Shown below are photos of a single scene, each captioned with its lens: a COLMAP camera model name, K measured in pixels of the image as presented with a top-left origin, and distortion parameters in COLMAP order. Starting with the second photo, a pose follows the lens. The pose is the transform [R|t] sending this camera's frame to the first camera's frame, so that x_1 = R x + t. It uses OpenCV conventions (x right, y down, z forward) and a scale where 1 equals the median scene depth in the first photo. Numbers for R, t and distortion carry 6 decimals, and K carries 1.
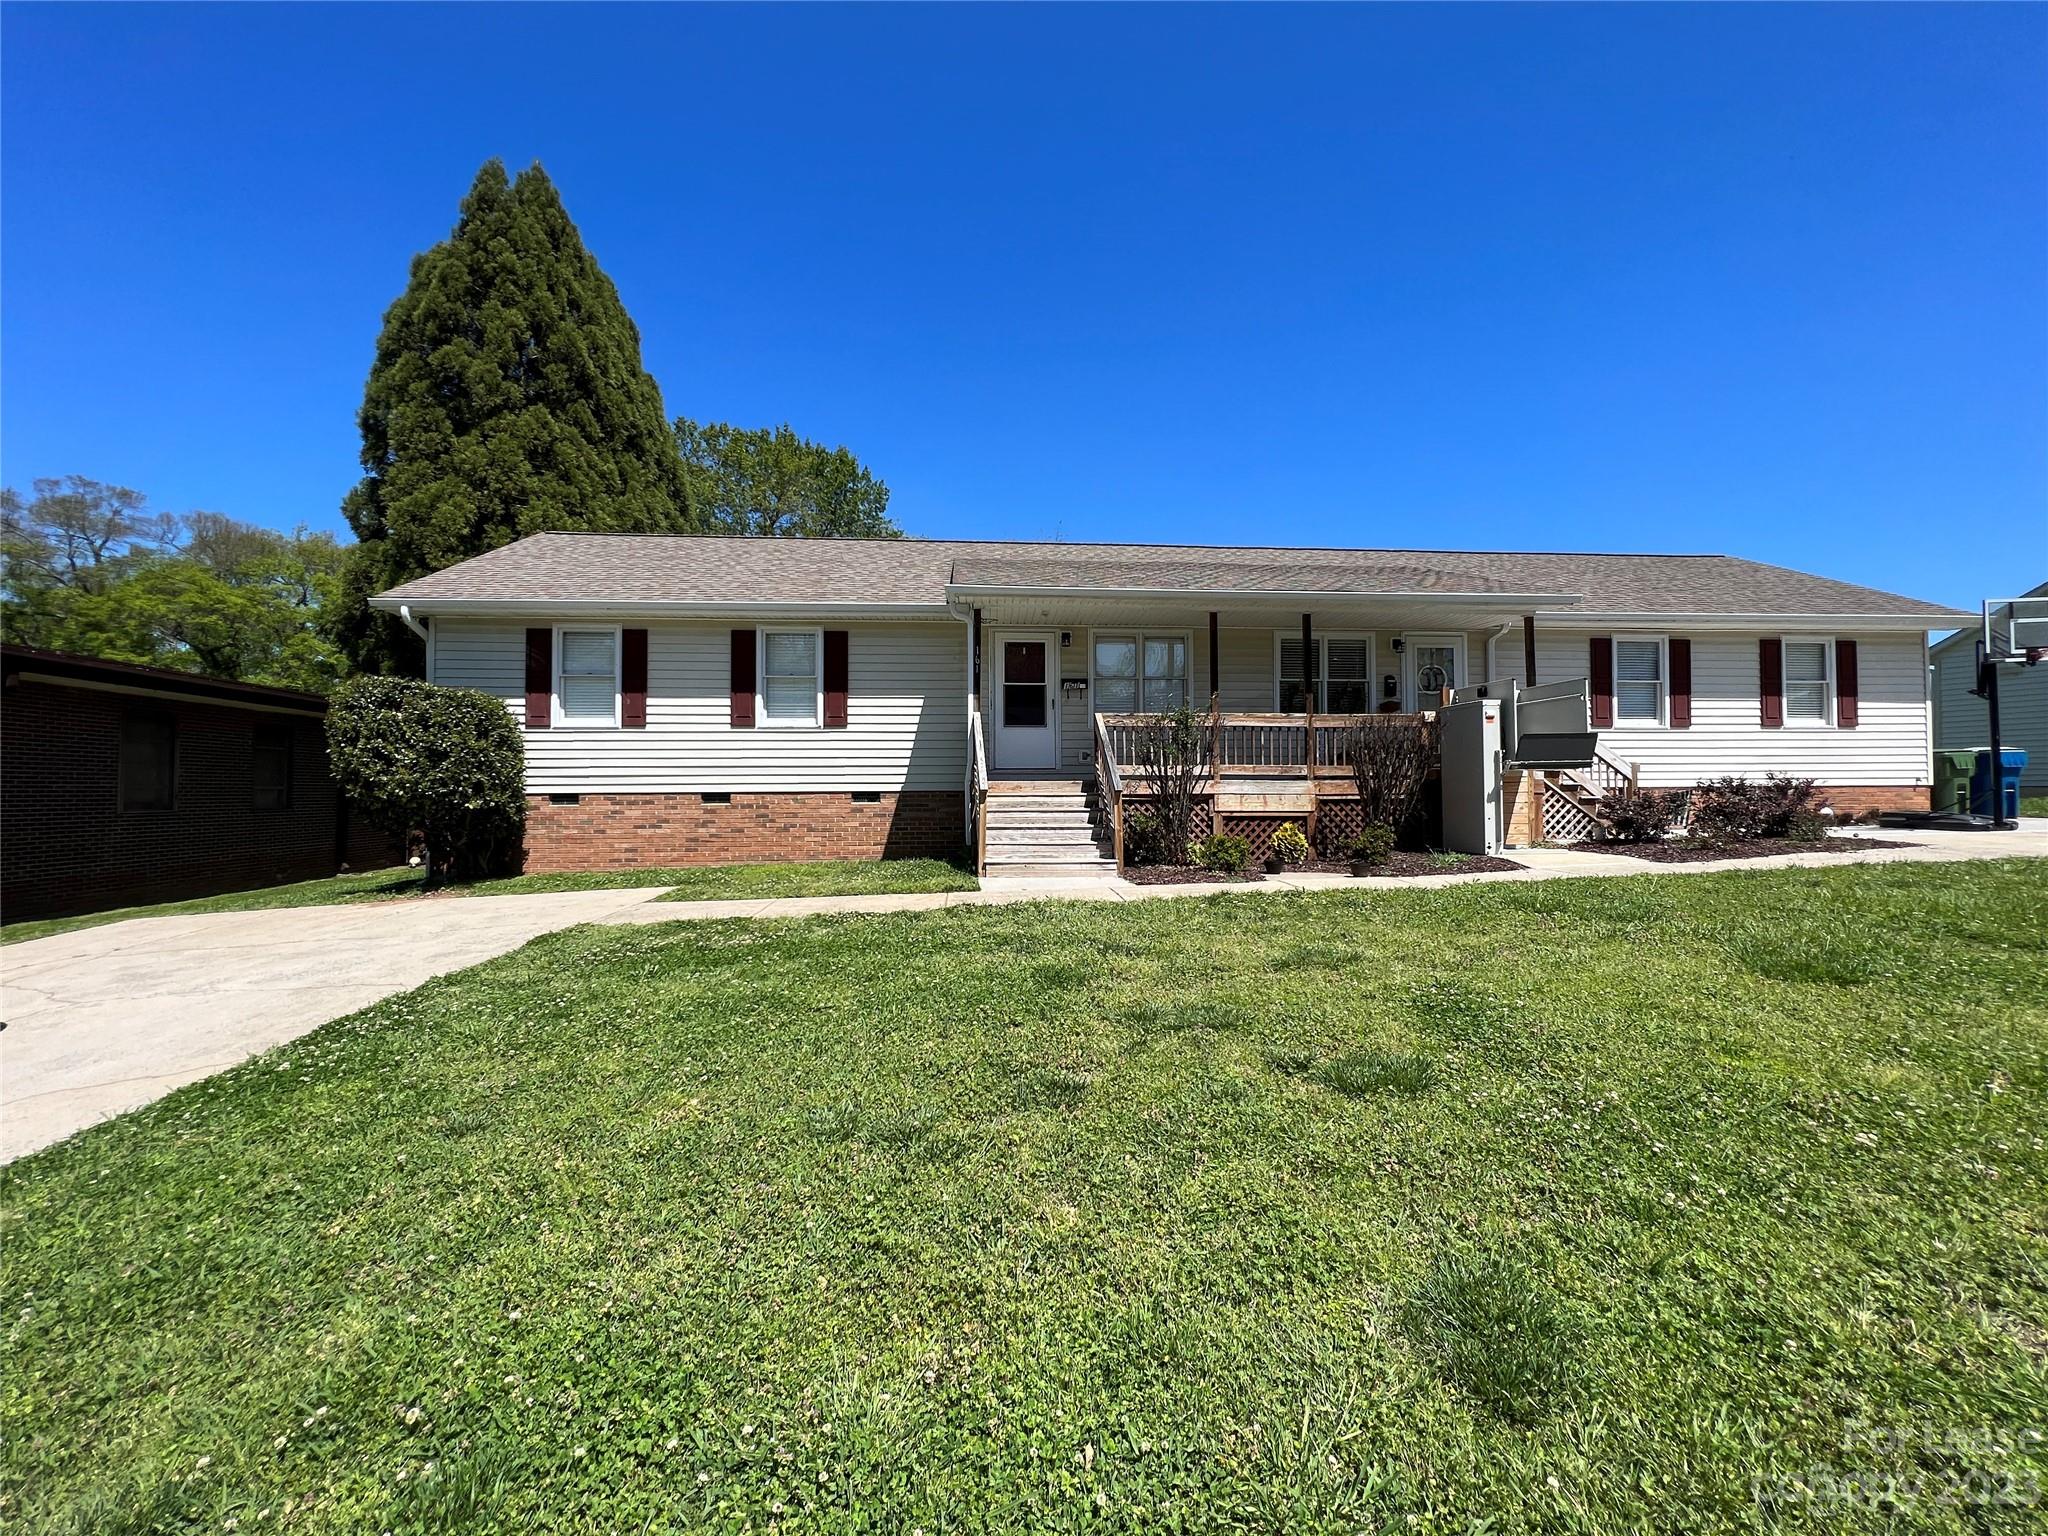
lens RADIAL K [[816.6, 0, 1022.9], [0, 816.6, 768.9], [0, 0, 1]] dist [-0.001955, 0.001176]
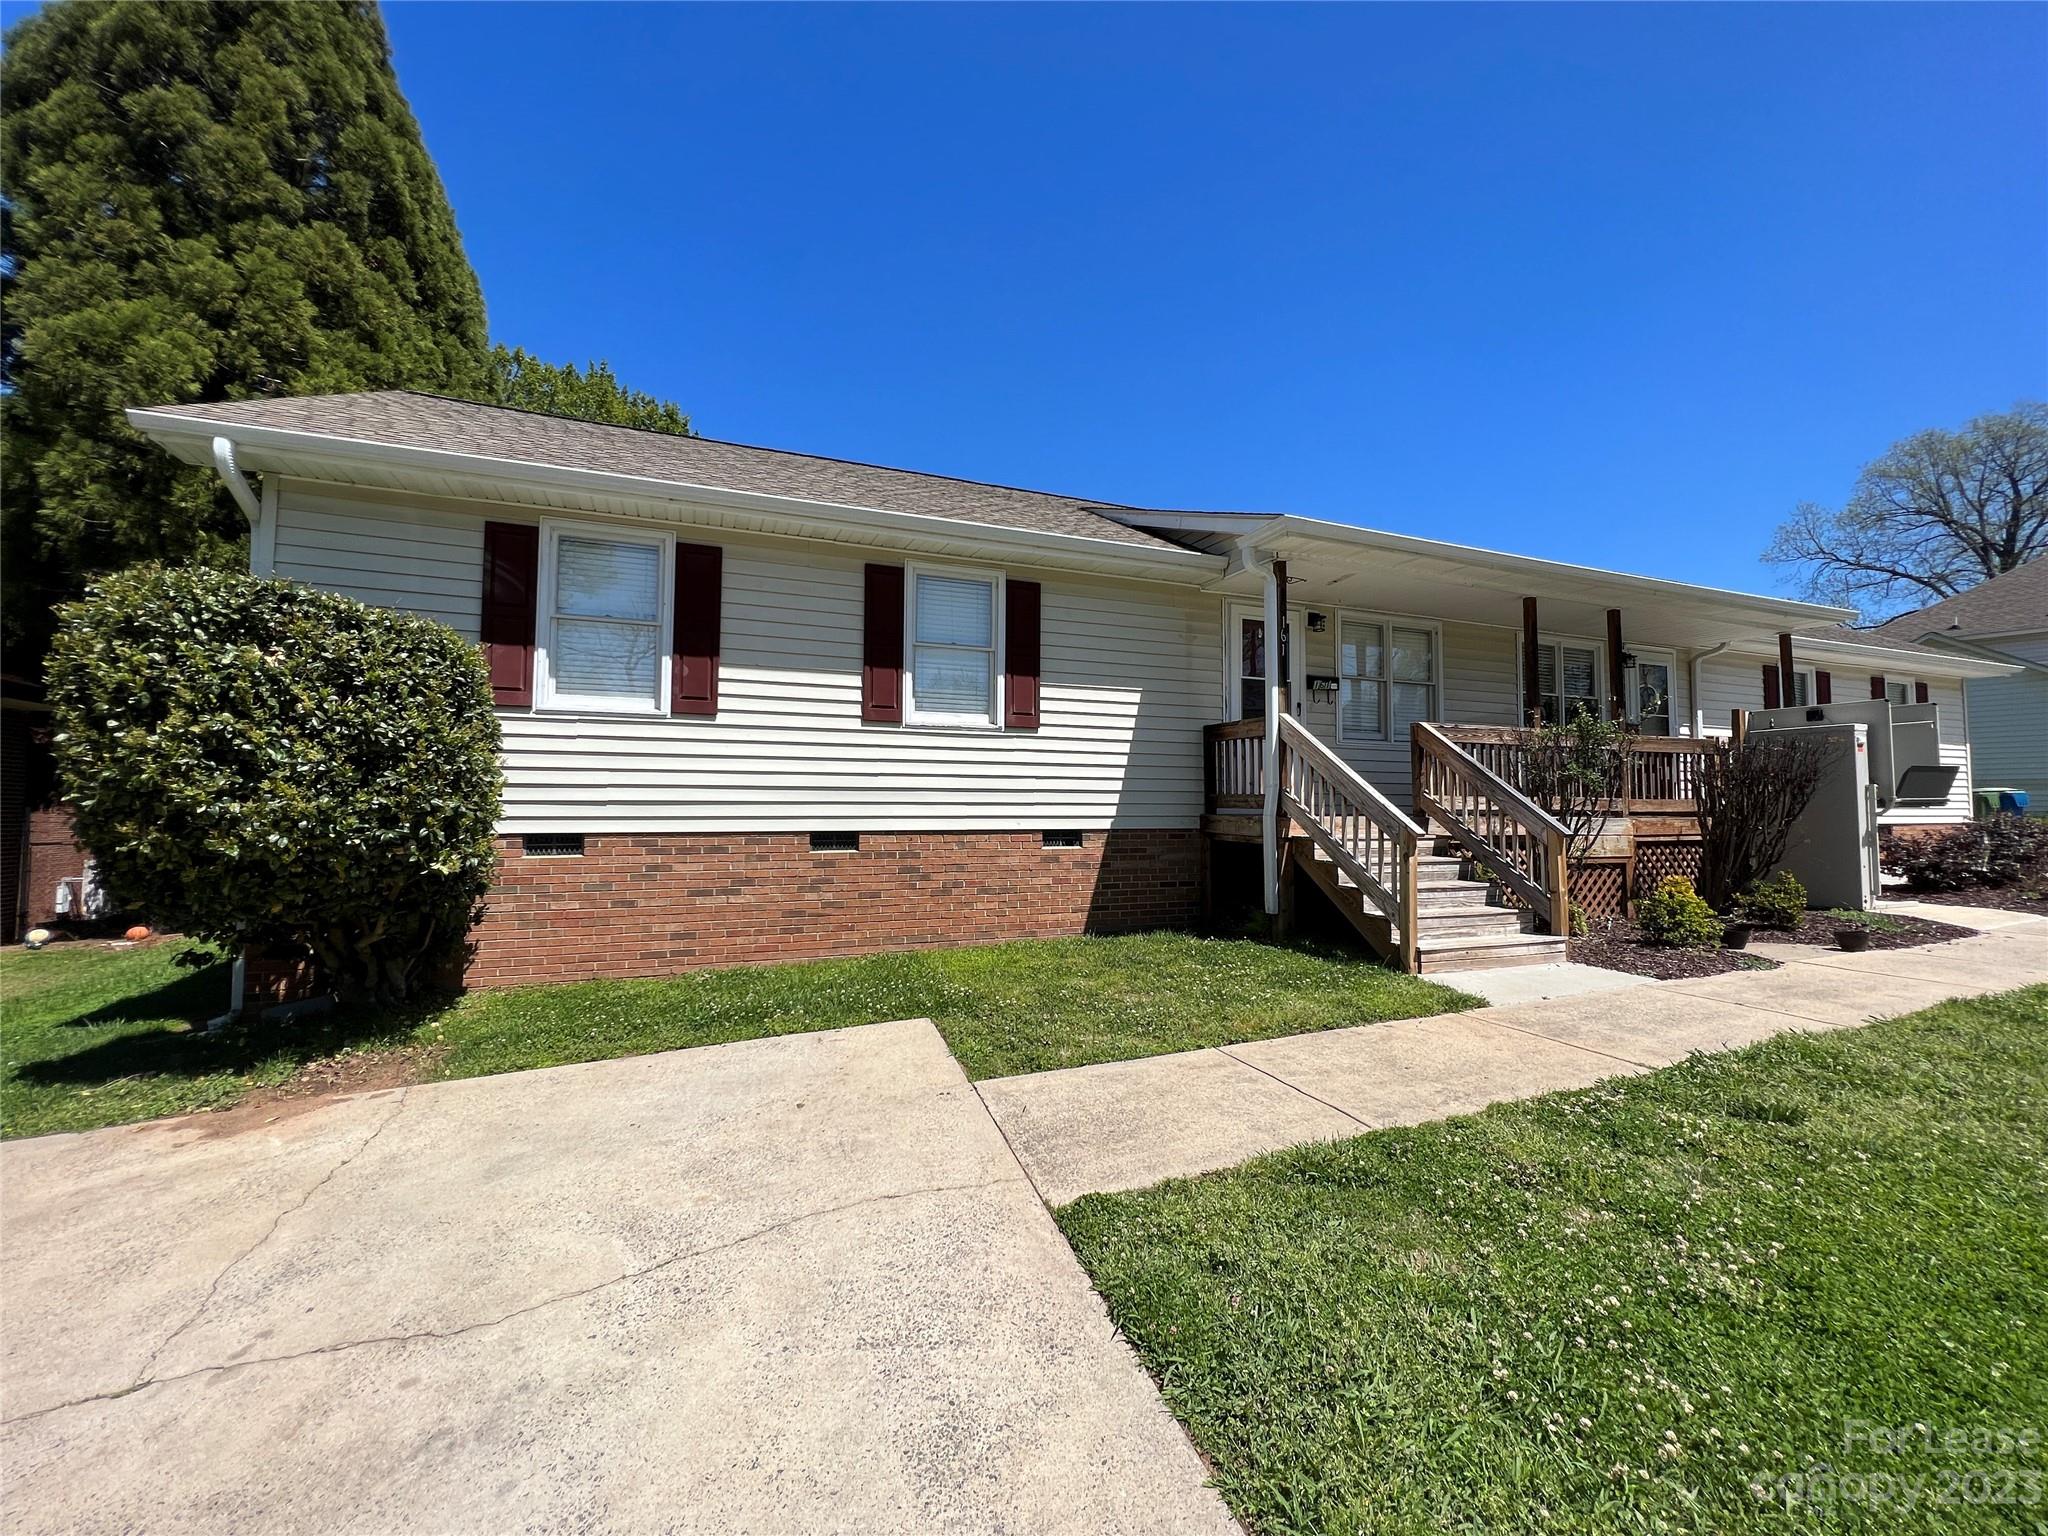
lens RADIAL K [[816.6, 0, 1028.5], [0, 816.6, 764.7], [0, 0, 1]] dist [-0.001955, 0.001176]
pose [[0.954491, 0.024077, 0.297268, -0.418411], [-0.014563, 0.999310, -0.034177, -0.001564], [-0.297885, 0.028292, 0.954182, 0.388525]]
